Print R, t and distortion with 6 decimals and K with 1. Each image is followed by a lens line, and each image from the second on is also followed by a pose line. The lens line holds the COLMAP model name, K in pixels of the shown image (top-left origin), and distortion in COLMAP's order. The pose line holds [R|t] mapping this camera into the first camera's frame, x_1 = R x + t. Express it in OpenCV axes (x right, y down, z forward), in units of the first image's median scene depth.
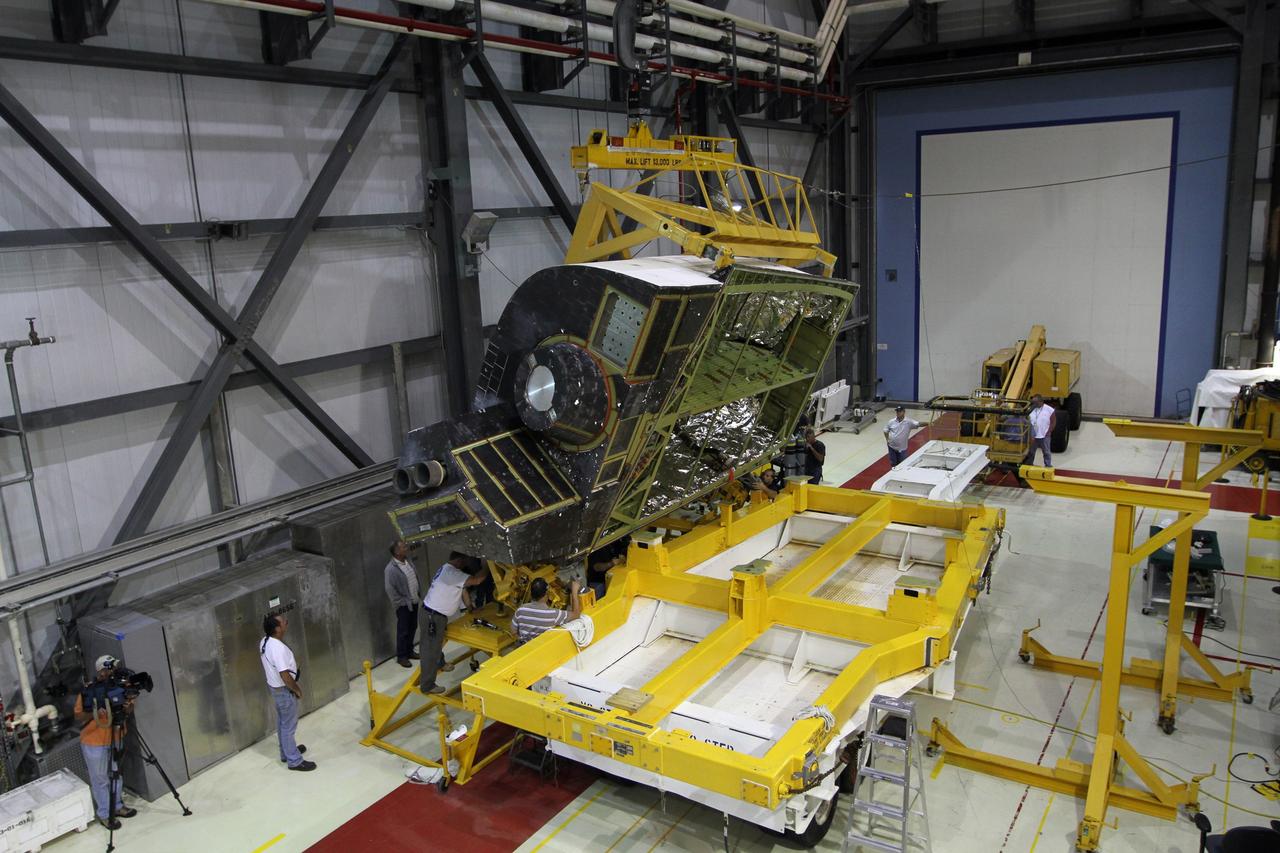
lens RADIAL K [[929.3, 0, 644.1], [0, 929.3, 430.5], [0, 0, 1]] dist [-0.072954, 0.040838]
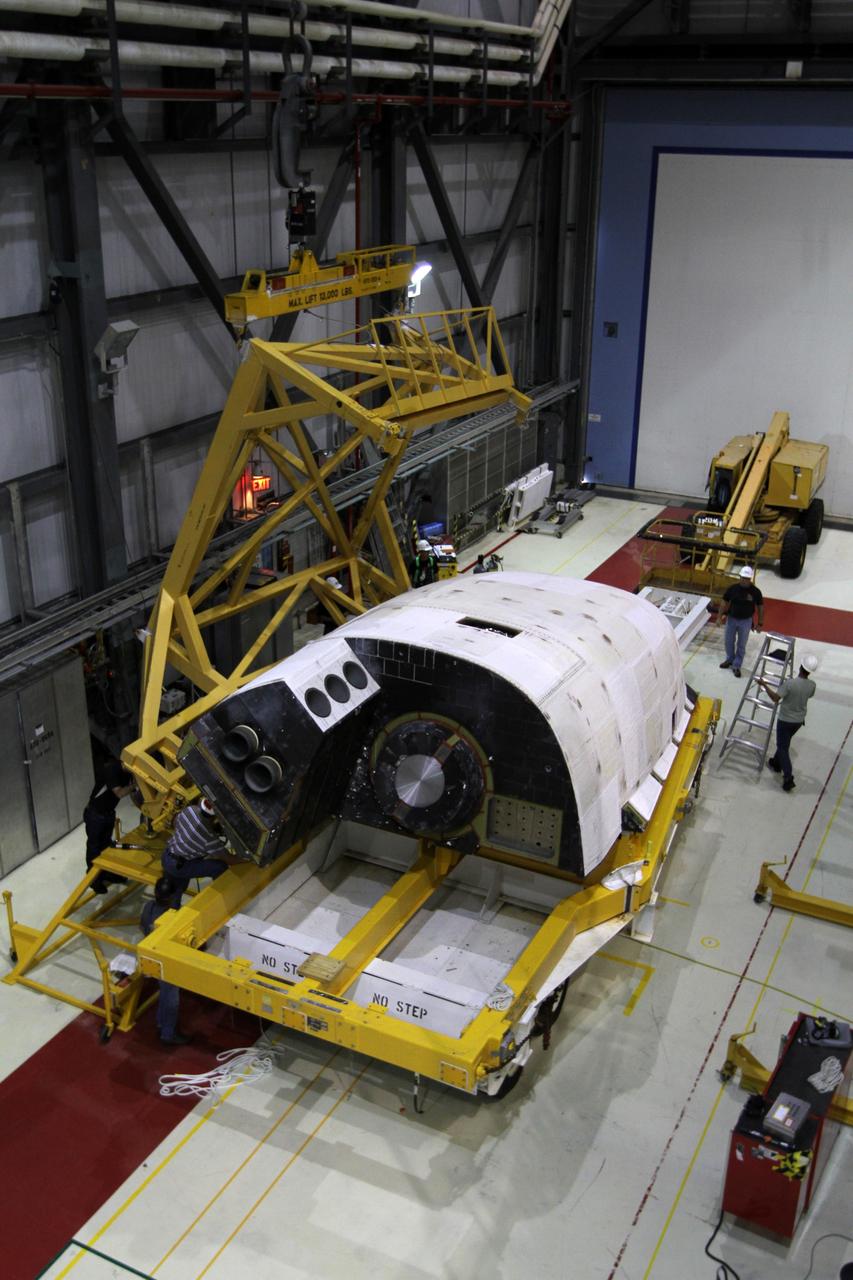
lens RADIAL K [[1207.8, 0, 428.7], [0, 1207.8, 641.8], [0, 0, 1]] dist [-0.029234, 0.000000]
pose [[0.991878, 0.011962, 0.126630, -0.024950], [-0.032443, 0.986431, 0.160940, -0.091135], [-0.122987, -0.163741, 0.978807, -0.067065]]
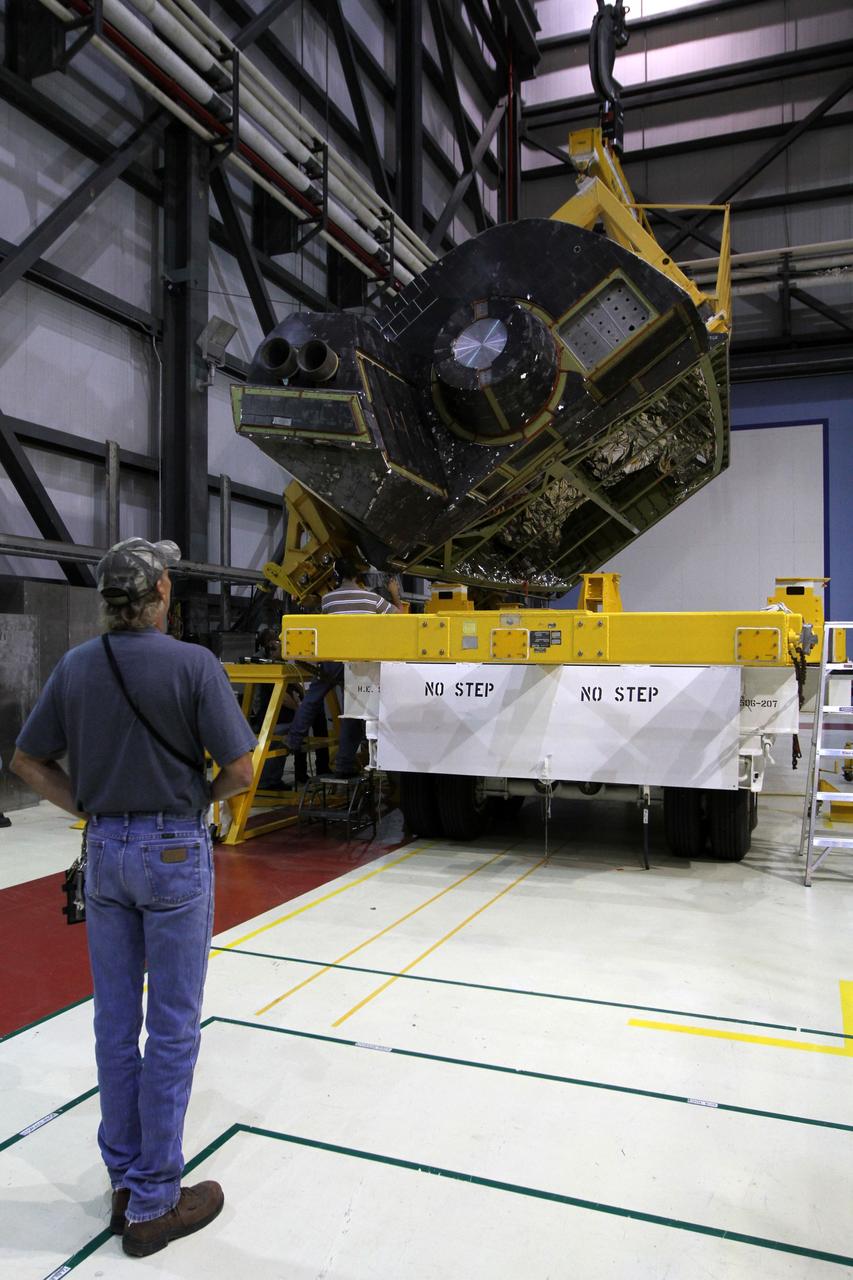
lens RADIAL K [[929.3, 0, 429.4], [0, 929.3, 647.0], [0, 0, 1]] dist [-0.072954, 0.040838]
pose [[0.981561, 0.040064, 0.186905, -0.085939], [0.001037, 0.976658, -0.214796, 0.176592], [-0.191148, 0.211030, 0.958608, 0.112227]]
